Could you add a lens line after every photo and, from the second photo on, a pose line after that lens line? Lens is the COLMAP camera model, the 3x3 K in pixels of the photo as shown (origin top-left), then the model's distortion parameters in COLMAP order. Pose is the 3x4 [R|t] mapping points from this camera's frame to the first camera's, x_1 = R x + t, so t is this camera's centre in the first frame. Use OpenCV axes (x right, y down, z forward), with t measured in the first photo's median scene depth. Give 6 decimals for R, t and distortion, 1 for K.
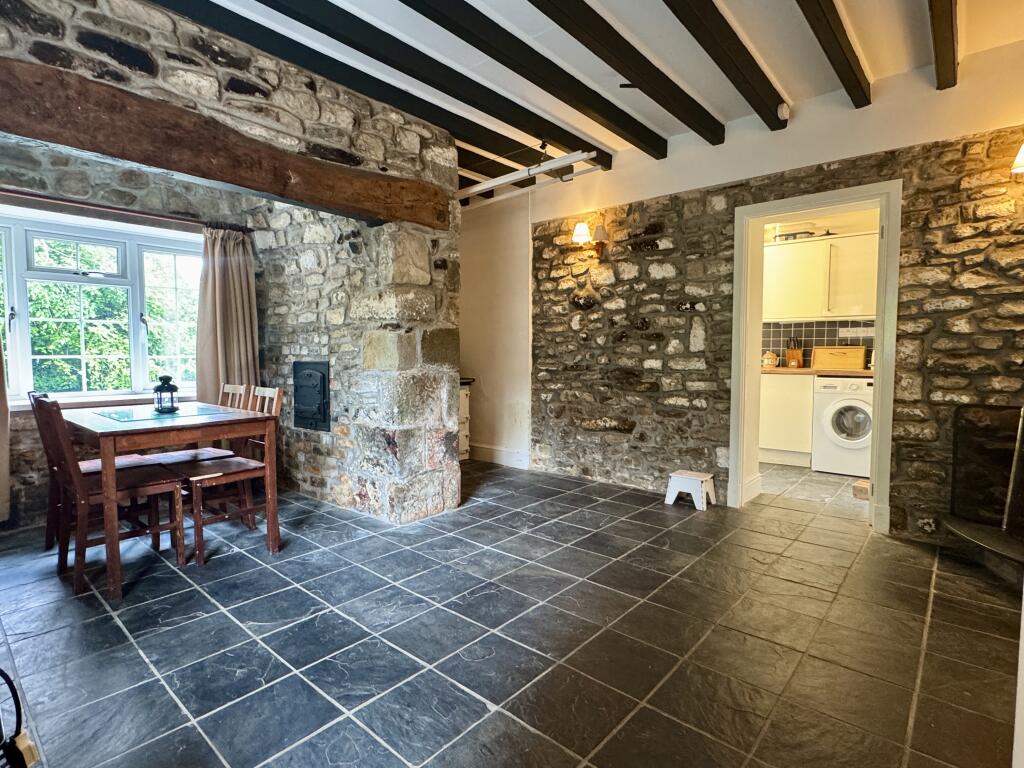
lens RADIAL K [[524.2, 0, 510.4], [0, 524.2, 382.9], [0, 0, 1]] dist [-0.002786, 0.000658]
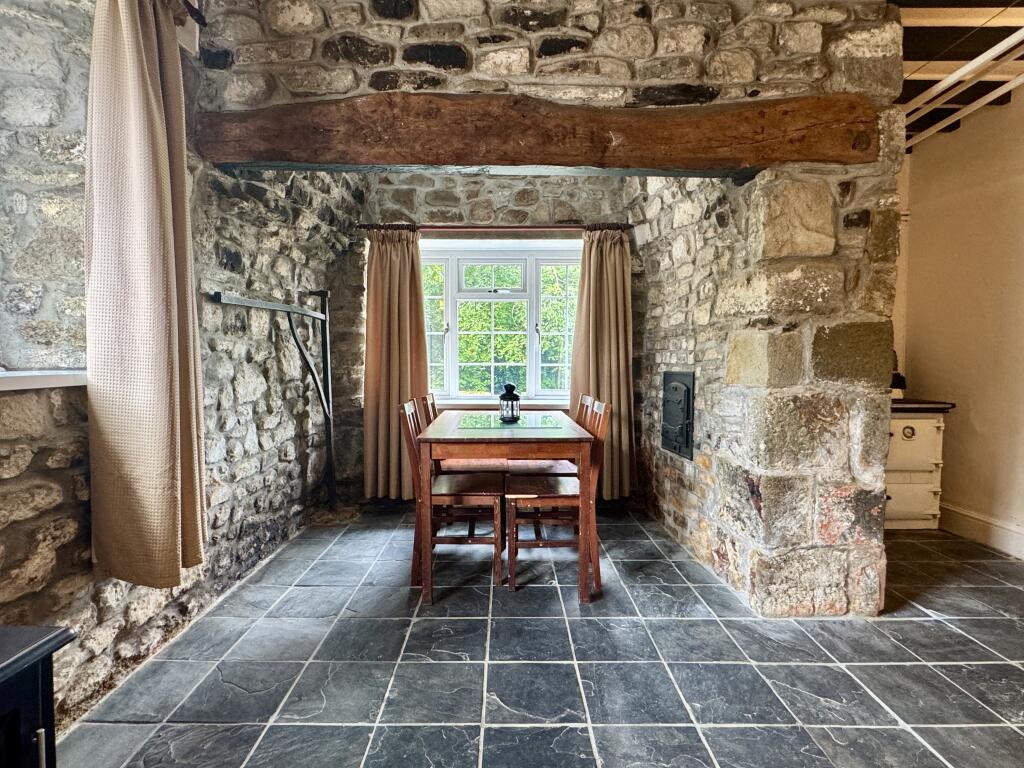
lens RADIAL K [[524.2, 0, 508.5], [0, 524.2, 384.6], [0, 0, 1]] dist [-0.002786, 0.000658]
pose [[0.664810, 0.035574, -0.746165, 0.072000], [-0.044951, 0.998960, 0.007576, -0.019644], [0.745659, 0.028504, 0.665718, 0.330920]]
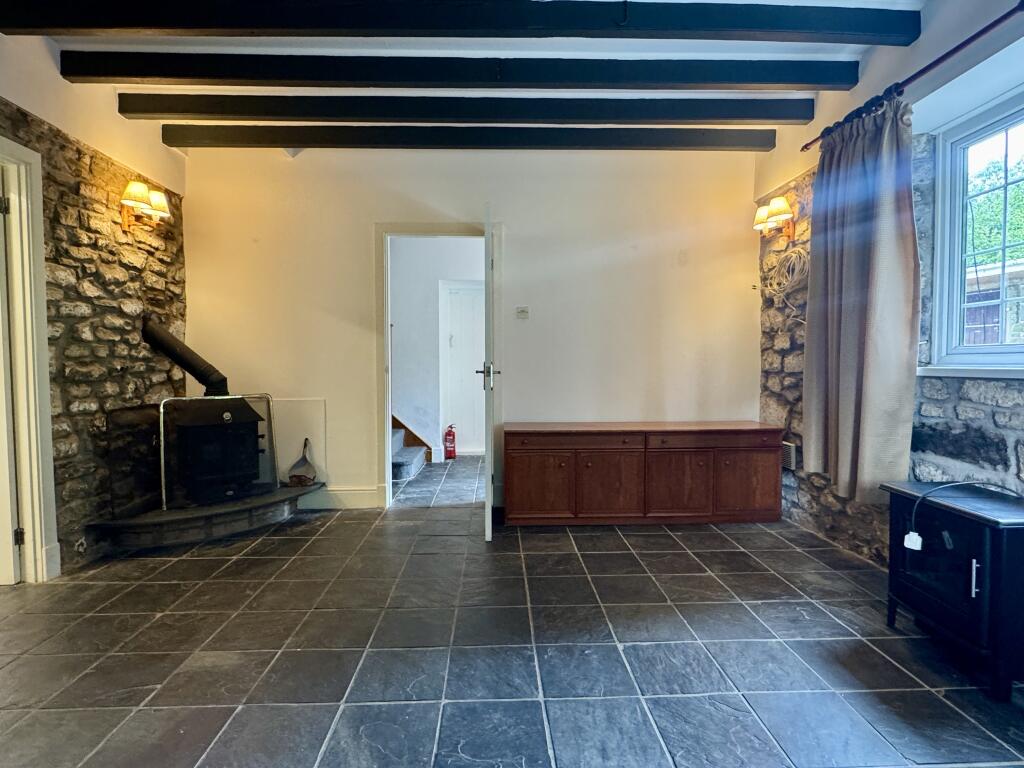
lens RADIAL K [[524.2, 0, 509.3], [0, 524.2, 383.9], [0, 0, 1]] dist [-0.002786, 0.000658]
pose [[-0.683948, -0.030799, 0.728880, -0.399874], [0.044742, 0.995457, 0.084046, -0.059487], [-0.728157, 0.090095, -0.679463, 1.072498]]
